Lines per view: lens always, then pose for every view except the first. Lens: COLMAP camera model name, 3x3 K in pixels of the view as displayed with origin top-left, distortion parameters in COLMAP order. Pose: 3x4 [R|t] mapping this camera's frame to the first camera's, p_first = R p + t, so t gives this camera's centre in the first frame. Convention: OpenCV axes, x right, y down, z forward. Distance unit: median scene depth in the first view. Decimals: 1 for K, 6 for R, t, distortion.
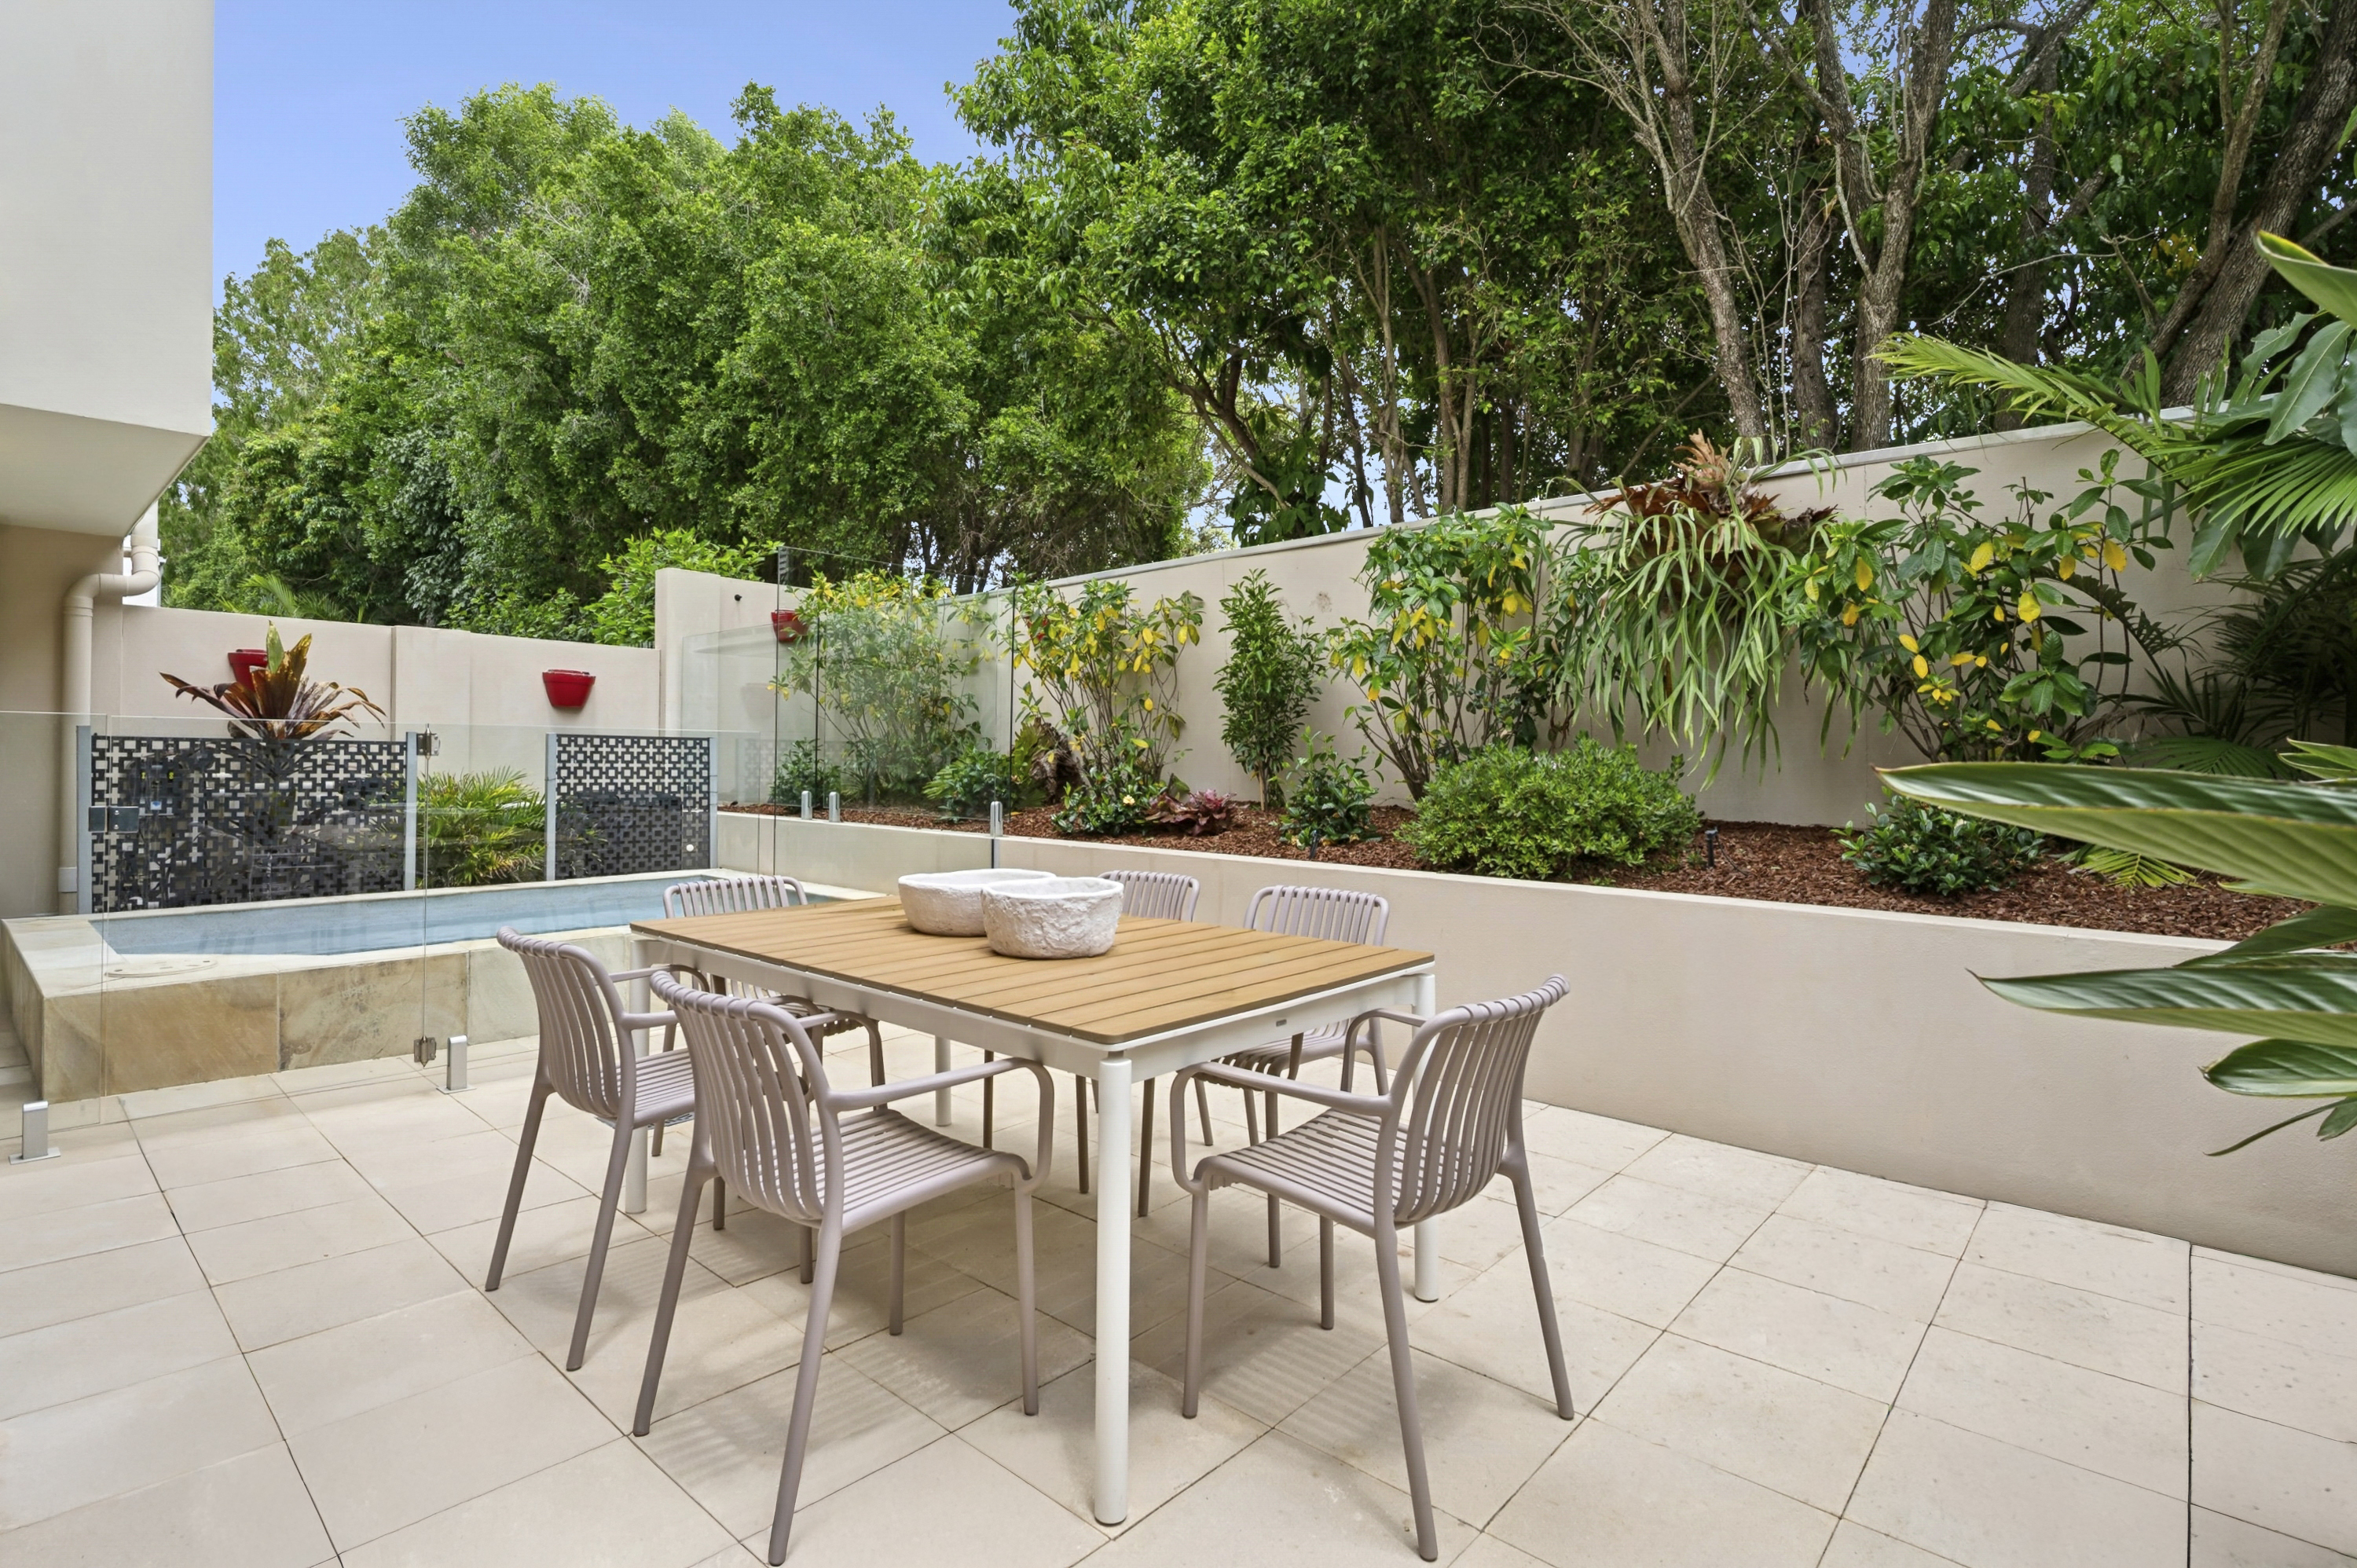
lens RADIAL K [[1097.7, 0, 1163.5], [0, 1097.7, 764.6], [0, 0, 1]] dist [-0.000884, -0.000324]
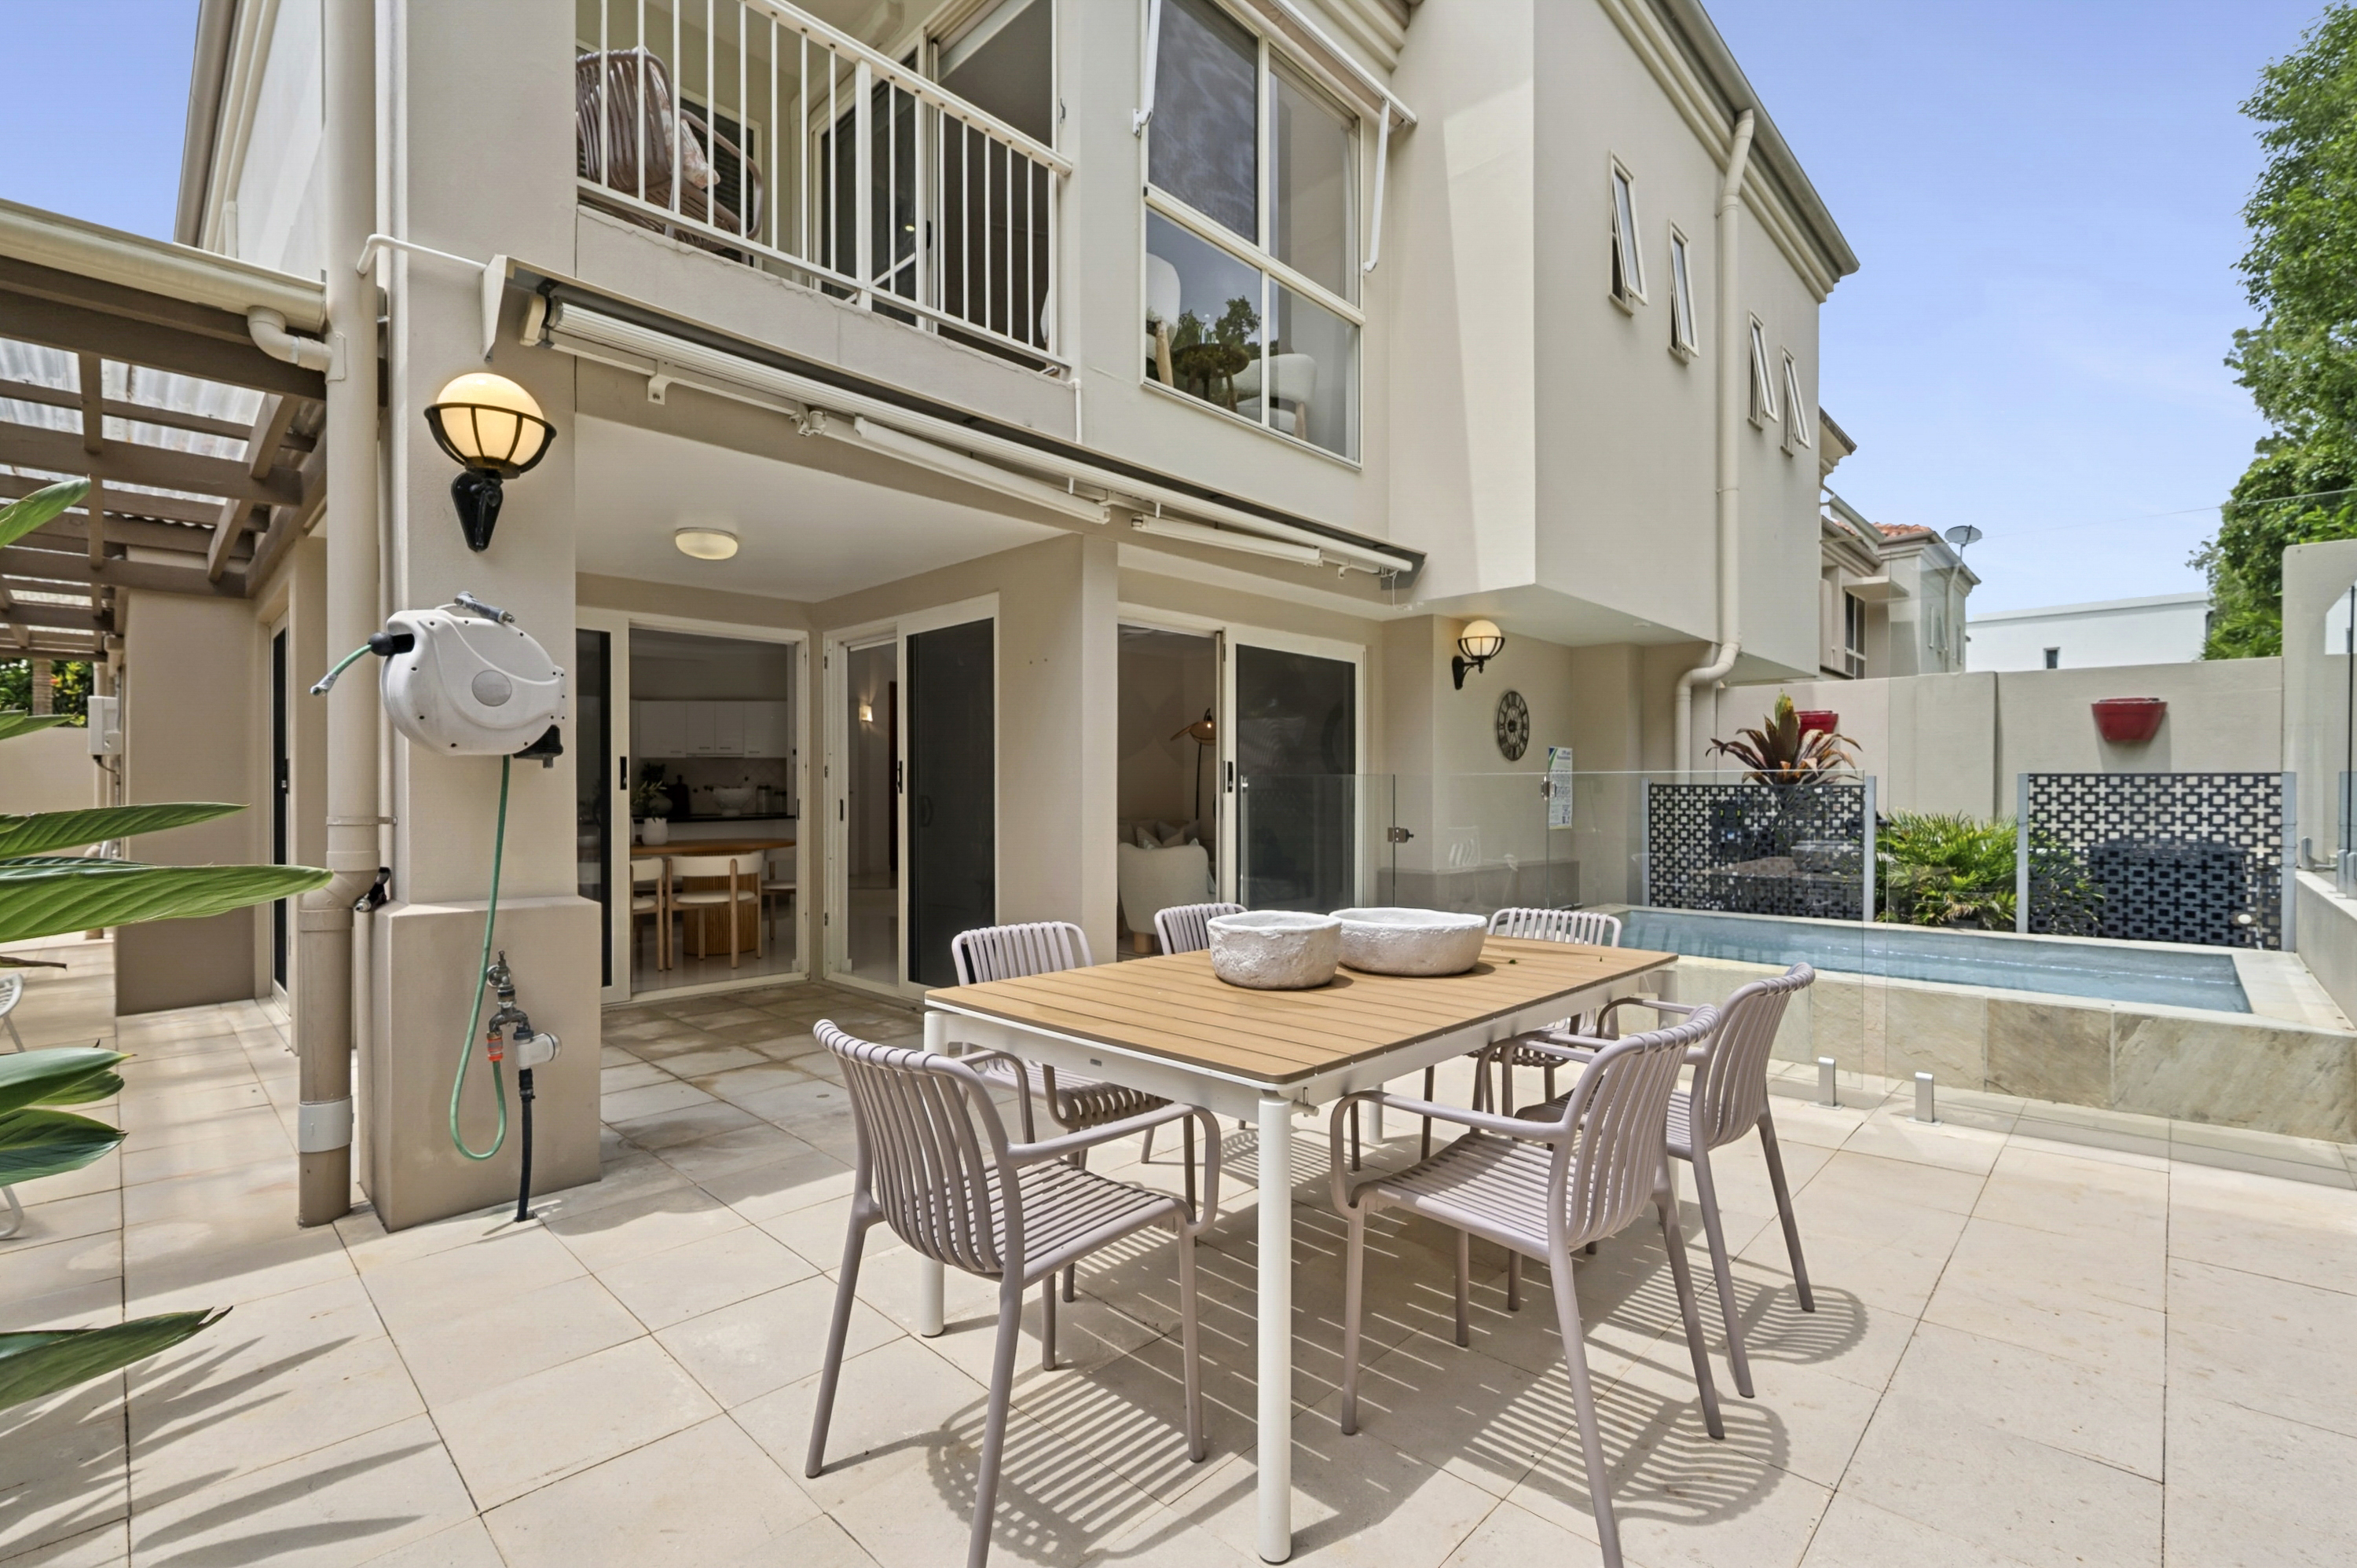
lens RADIAL K [[1016.9, 0, 1183.6], [0, 1016.9, 790.1], [0, 0, 1]] dist [-0.000350, 0.000074]
pose [[-0.017481, -0.005985, -0.999829, 0.310868], [-0.002207, 0.999980, -0.005947, -0.007663], [0.999845, 0.002102, -0.017494, 0.308874]]
